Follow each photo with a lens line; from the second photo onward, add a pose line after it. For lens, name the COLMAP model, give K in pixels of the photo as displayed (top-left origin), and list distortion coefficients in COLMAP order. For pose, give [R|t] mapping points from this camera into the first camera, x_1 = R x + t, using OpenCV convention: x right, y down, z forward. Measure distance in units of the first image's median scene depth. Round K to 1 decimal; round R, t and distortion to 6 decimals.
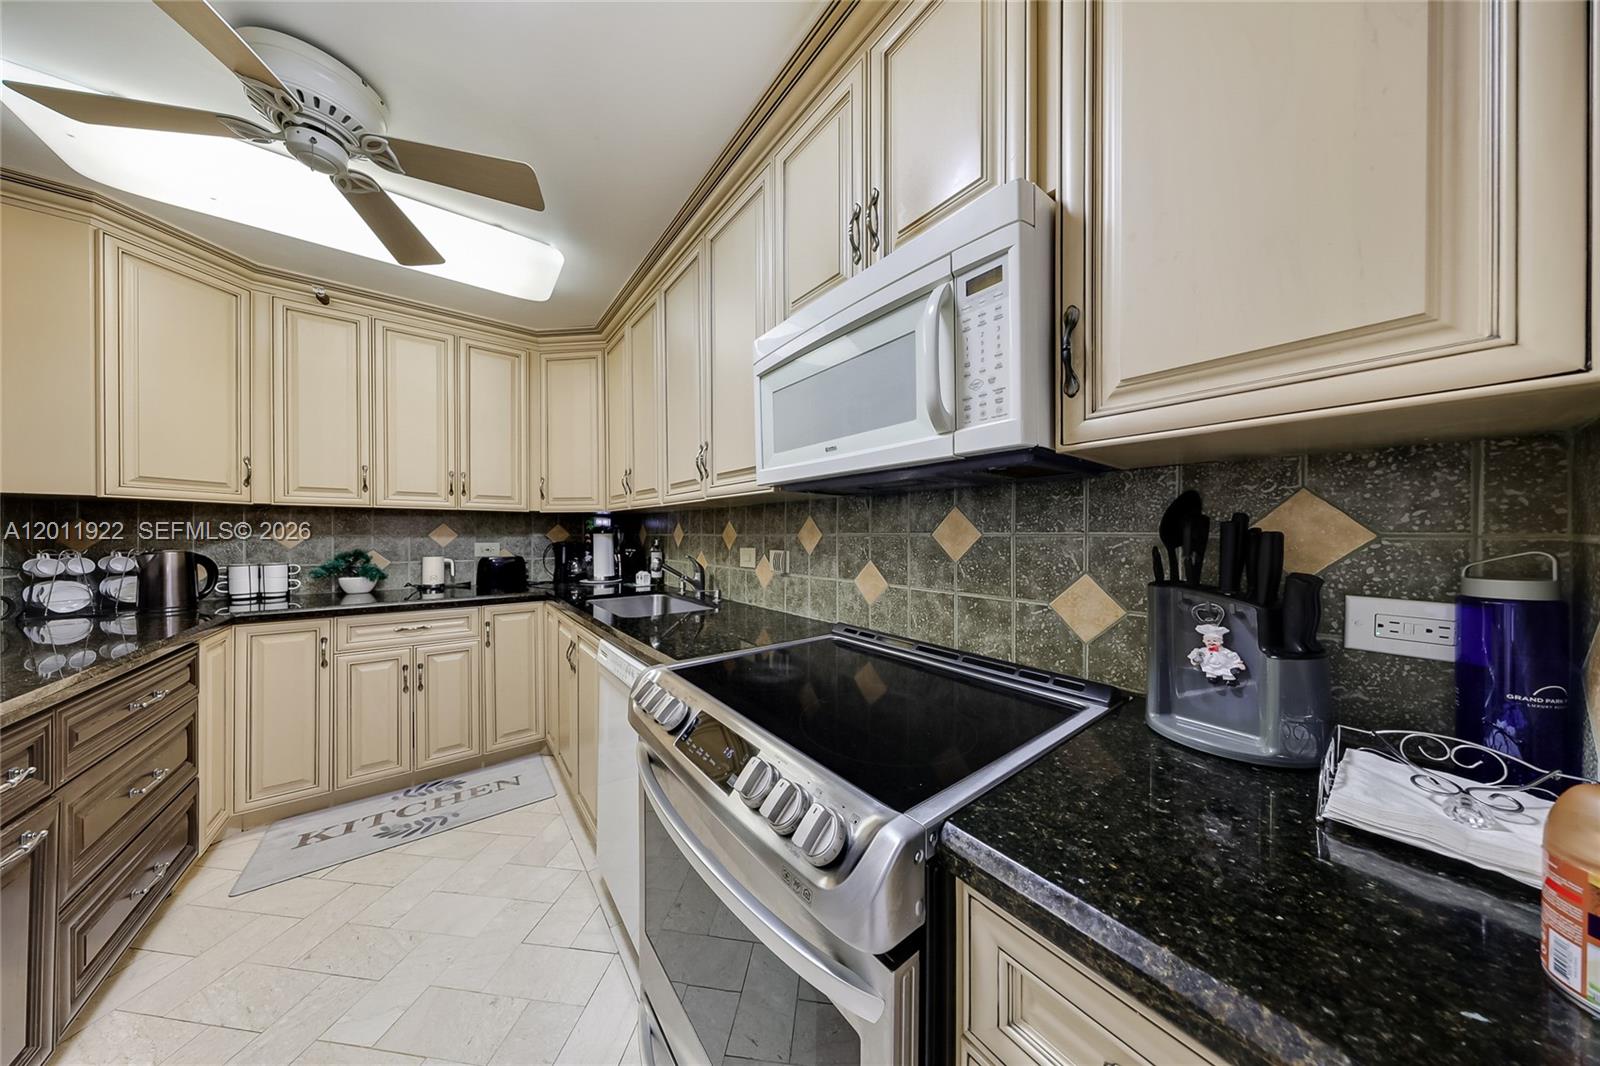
lens RADIAL K [[458.7, 0, 803.6], [0, 458.7, 535.7], [0, 0, 1]] dist [-0.000759, 0.000013]
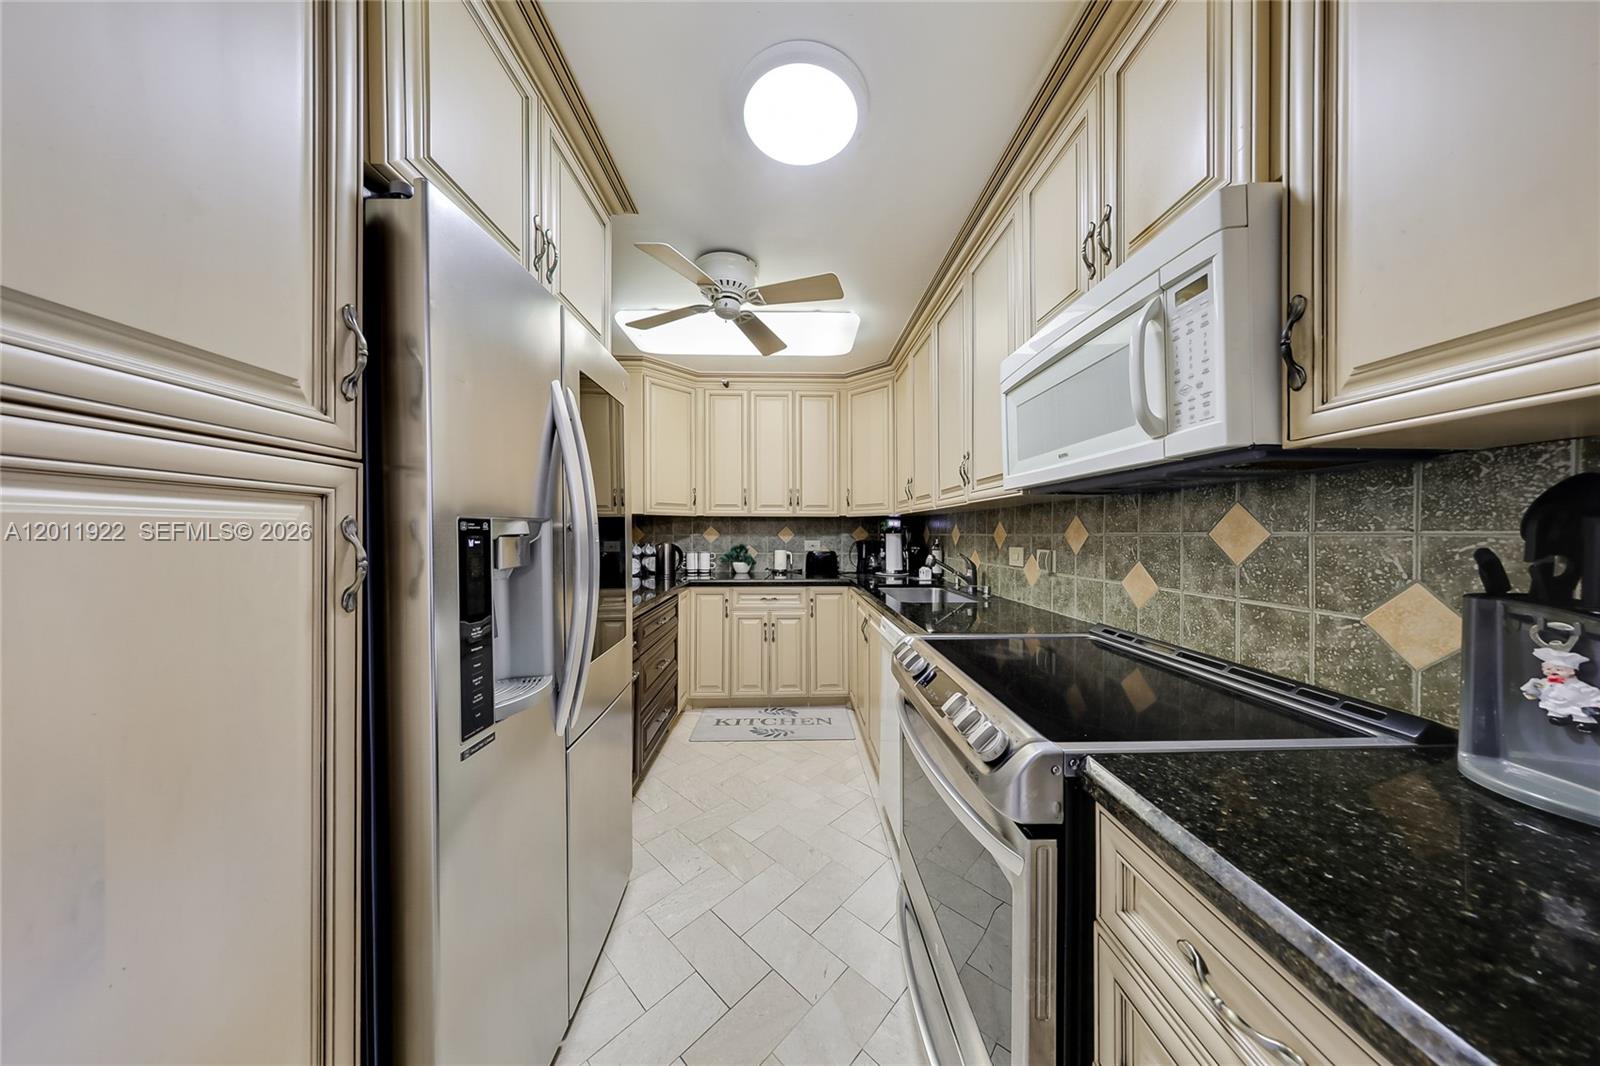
lens RADIAL K [[458.7, 0, 803.6], [0, 458.7, 535.7], [0, 0, 1]] dist [-0.000759, 0.000013]
pose [[0.808029, 0.001908, -0.589140, 0.165718], [-0.001882, 0.999998, 0.000657, 0.001483], [0.589140, 0.000578, 0.808031, -0.202082]]
